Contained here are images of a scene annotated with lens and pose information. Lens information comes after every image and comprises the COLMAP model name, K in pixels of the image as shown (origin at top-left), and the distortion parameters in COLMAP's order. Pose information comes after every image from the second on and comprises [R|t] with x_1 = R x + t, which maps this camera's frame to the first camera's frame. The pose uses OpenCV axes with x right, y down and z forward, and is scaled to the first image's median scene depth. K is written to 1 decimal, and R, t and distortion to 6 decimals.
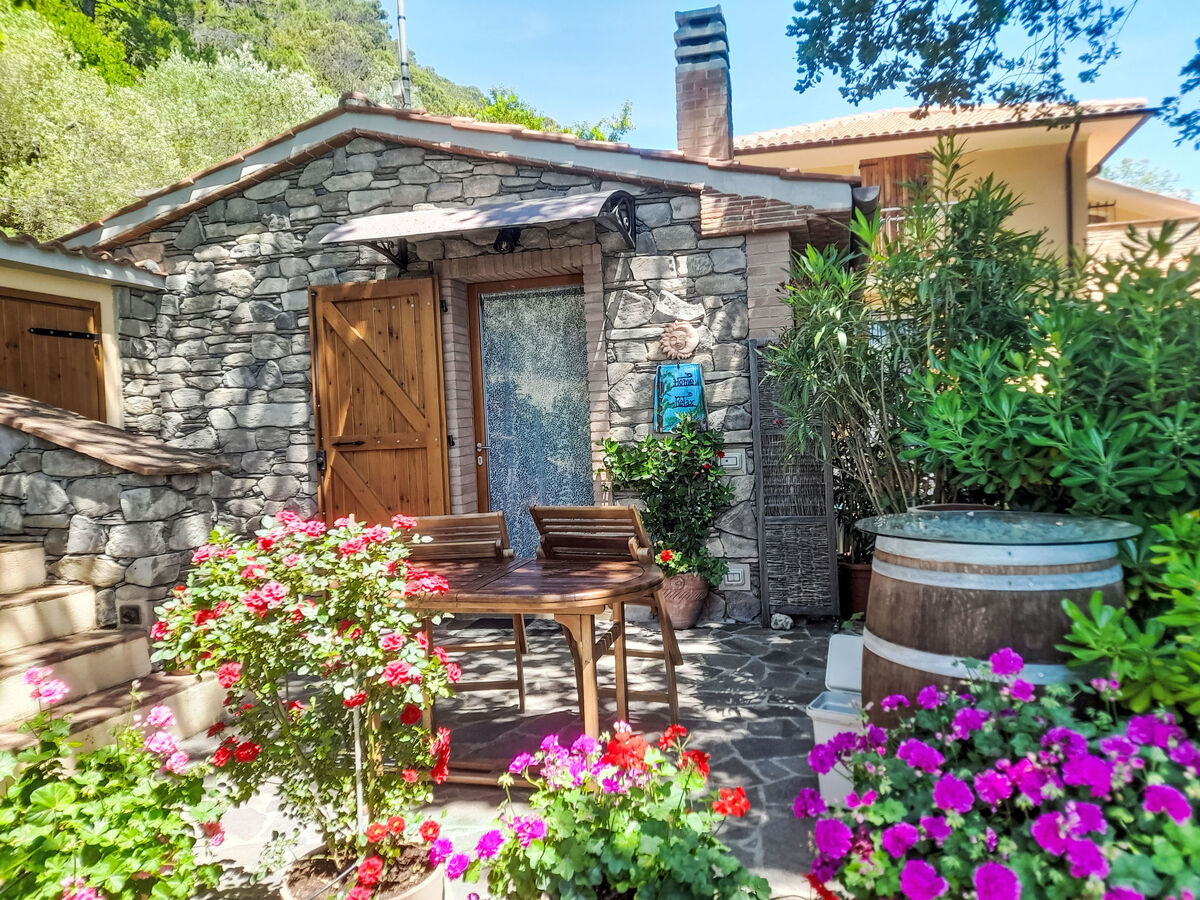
lens RADIAL K [[875.9, 0, 607.8], [0, 875.9, 443.3], [0, 0, 1]] dist [0.071769, -0.080409]
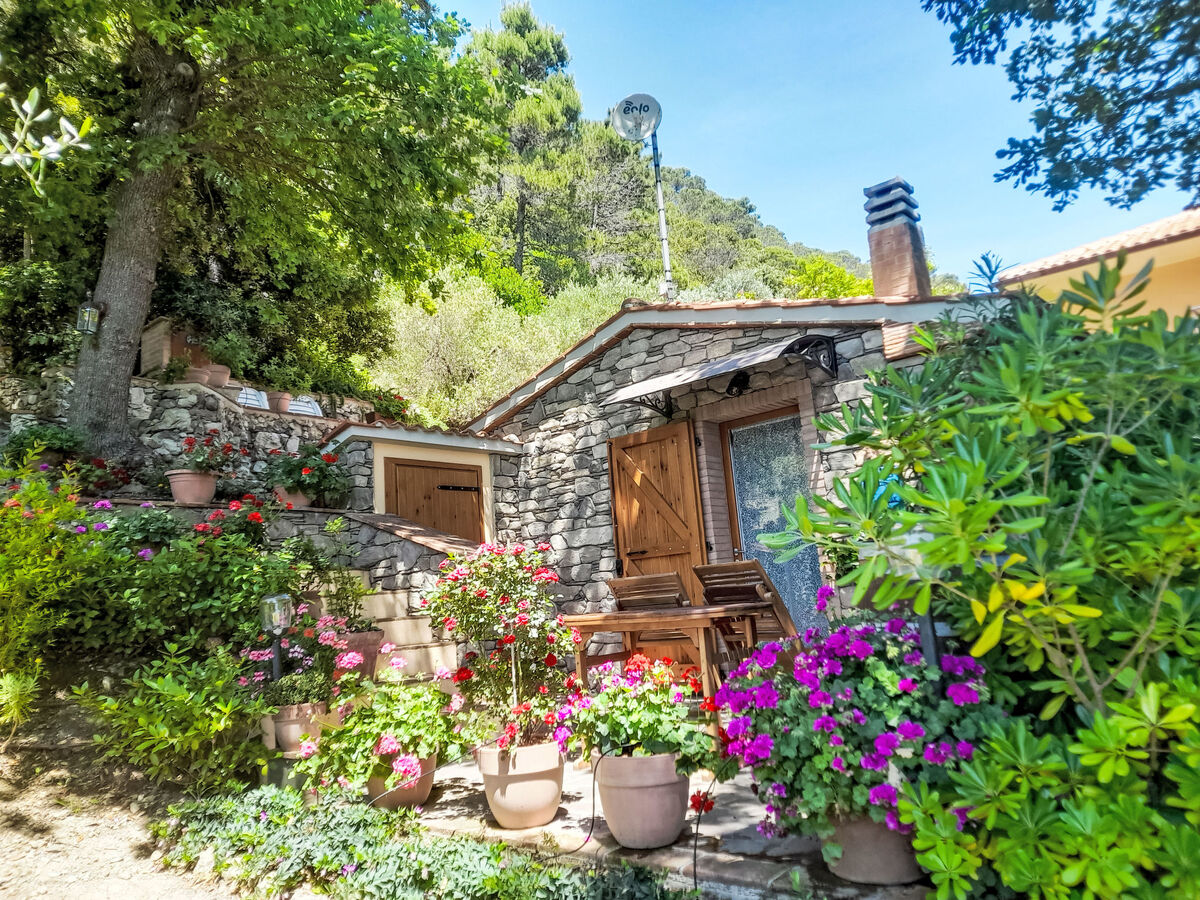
lens RADIAL K [[865.4, 0, 600.0], [0, 865.4, 450.0], [0, 0, 1]] dist [0.054554, -0.003336]
pose [[0.895213, -0.104497, -0.433214, 0.221136], [0.029361, 0.983837, -0.176642, 0.072020], [0.444671, 0.145413, 0.883812, -0.177096]]
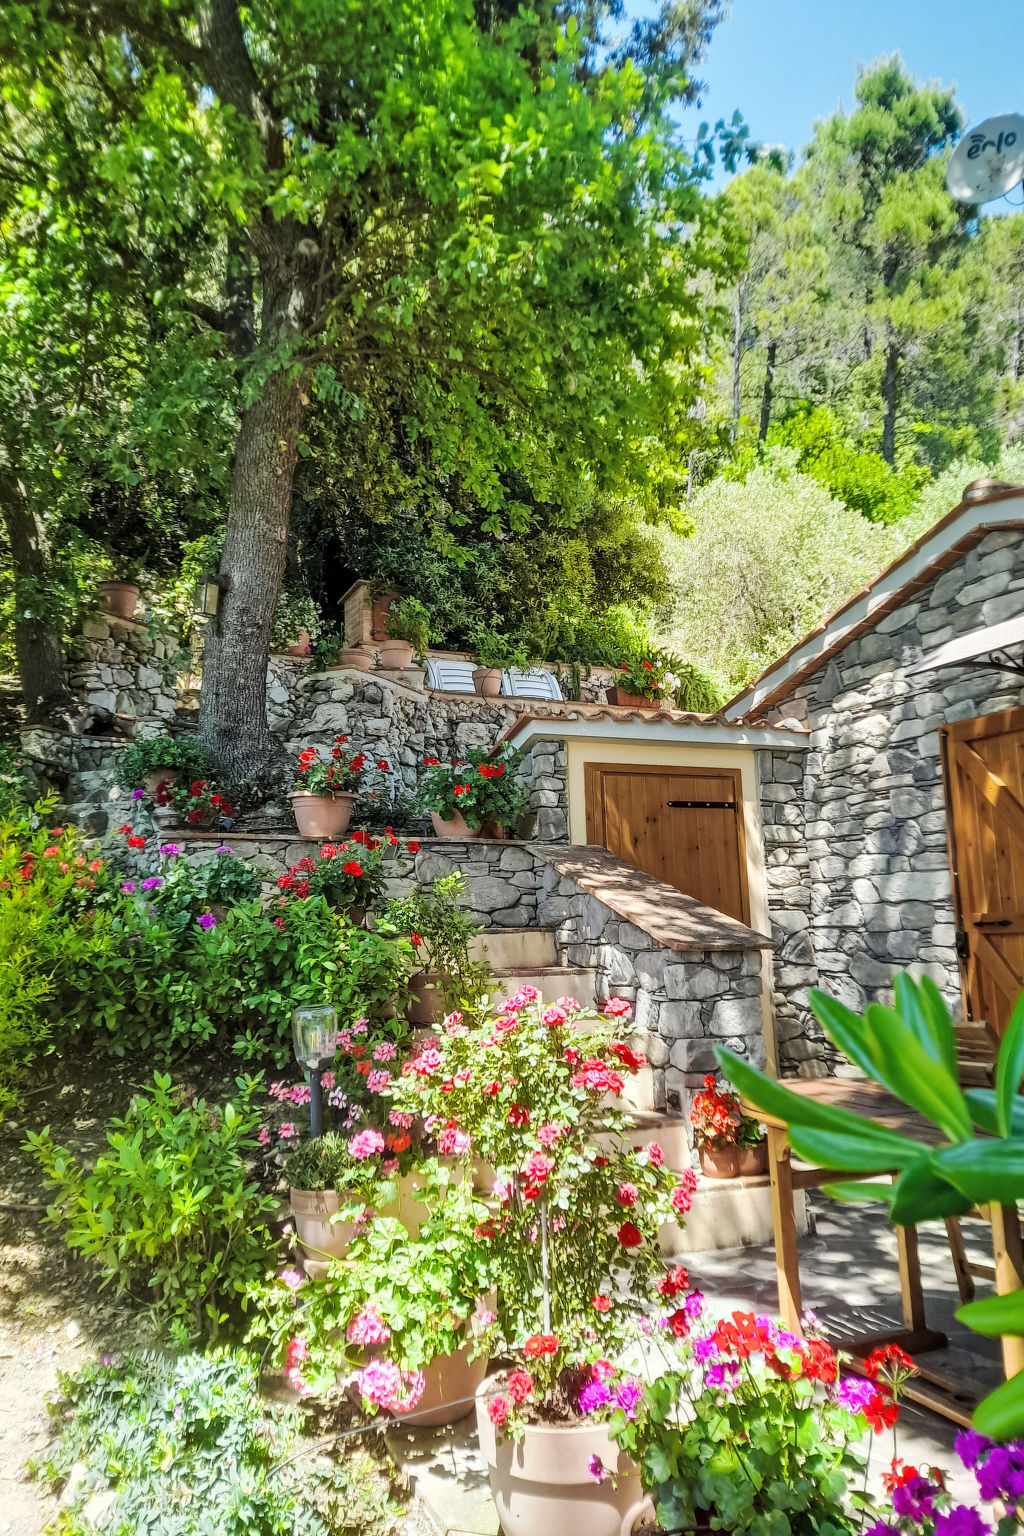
lens RADIAL K [[1106.8, 0, 503.3], [0, 1106.8, 766.6], [0, 0, 1]] dist [0.054499, -0.038552]
pose [[0.610232, -0.091423, -0.786930, 0.209721], [-0.018041, 0.991458, -0.129175, -0.001773], [0.792017, 0.093024, 0.603370, 0.071478]]
